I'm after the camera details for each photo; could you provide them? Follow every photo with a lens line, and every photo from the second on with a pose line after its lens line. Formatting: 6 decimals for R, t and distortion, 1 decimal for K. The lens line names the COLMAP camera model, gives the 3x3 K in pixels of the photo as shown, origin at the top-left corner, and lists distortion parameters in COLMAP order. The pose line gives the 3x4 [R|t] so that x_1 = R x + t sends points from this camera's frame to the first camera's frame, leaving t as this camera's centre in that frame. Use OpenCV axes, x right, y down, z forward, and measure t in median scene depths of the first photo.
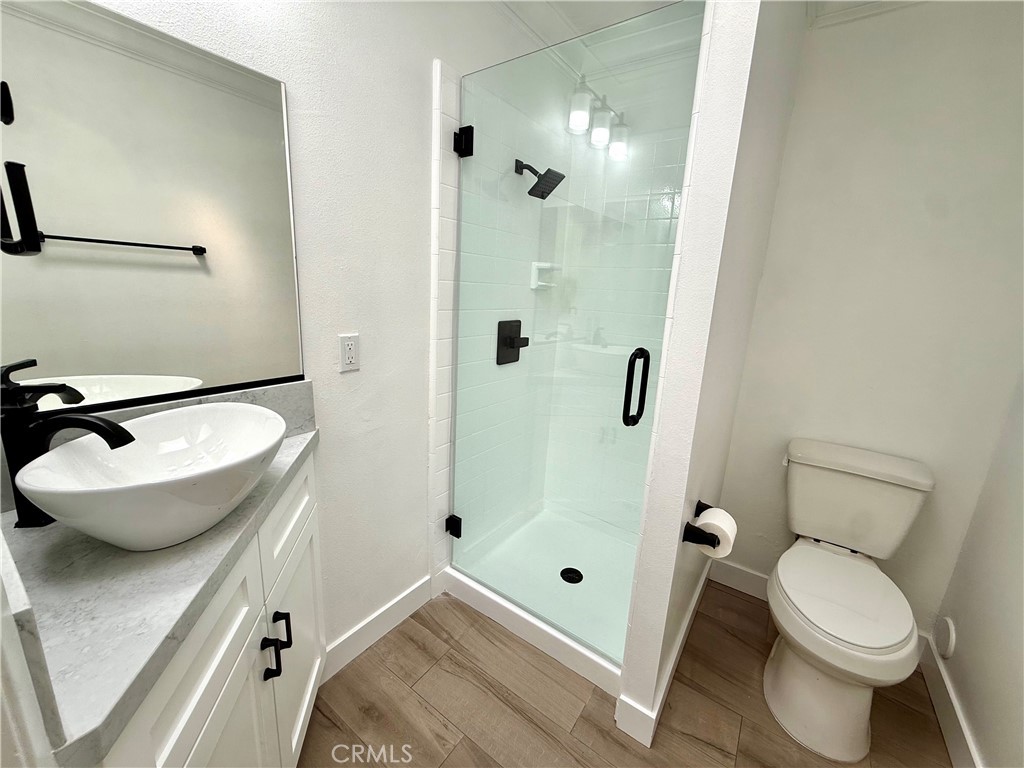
lens RADIAL K [[409.2, 0, 511.1], [0, 409.2, 381.9], [0, 0, 1]] dist [0.000070, -0.000172]
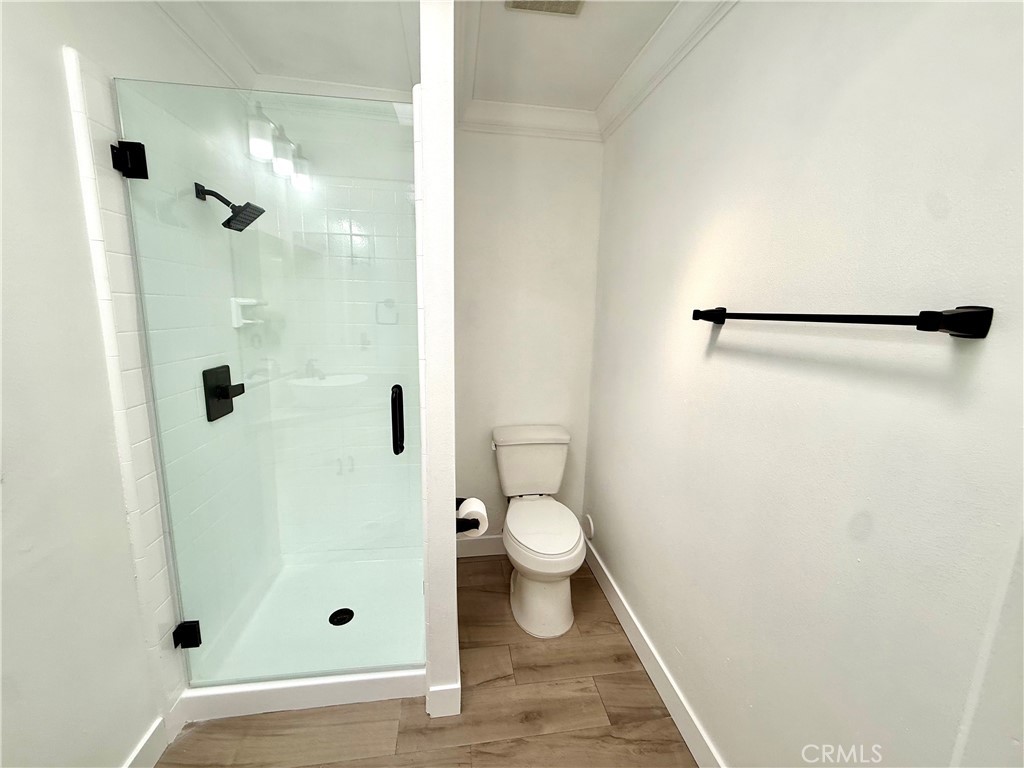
lens RADIAL K [[409.2, 0, 511.4], [0, 409.2, 382.7], [0, 0, 1]] dist [0.000070, -0.000172]
pose [[0.721317, -0.153160, 0.675458, -0.165079], [0.168545, 0.984742, 0.043302, -0.062317], [-0.671784, 0.082611, 0.736126, -0.042949]]
